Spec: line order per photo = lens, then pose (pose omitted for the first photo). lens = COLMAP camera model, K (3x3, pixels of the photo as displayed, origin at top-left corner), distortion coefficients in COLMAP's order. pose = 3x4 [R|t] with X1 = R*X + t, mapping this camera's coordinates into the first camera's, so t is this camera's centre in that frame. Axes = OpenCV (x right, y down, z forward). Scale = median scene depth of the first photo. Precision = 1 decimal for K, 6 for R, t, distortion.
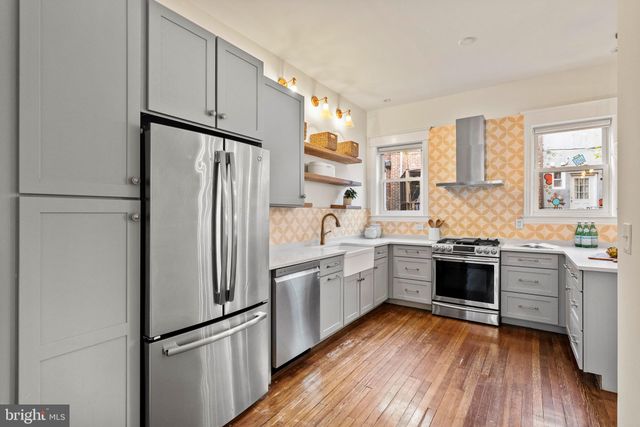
lens RADIAL K [[300.2, 0, 320.7], [0, 300.2, 211.4], [0, 0, 1]] dist [-0.001017, 0.000020]
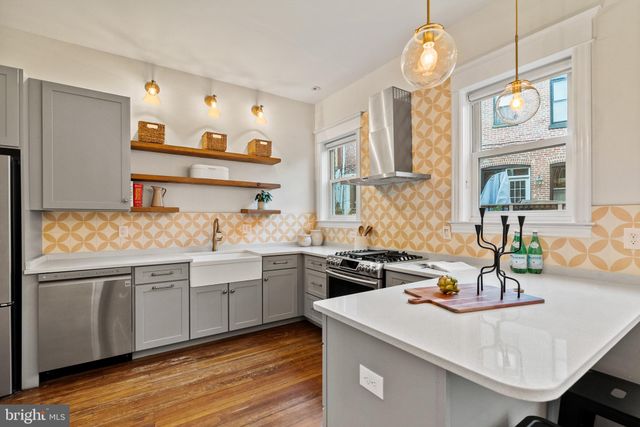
lens RADIAL K [[289.6, 0, 318.2], [0, 289.6, 217.9], [0, 0, 1]] dist [0.000954, -0.000426]
pose [[0.930824, -0.002384, -0.365459, 0.624691], [0.003592, 0.999990, 0.002625, 0.003892], [0.365449, -0.003756, 0.930824, 0.255632]]
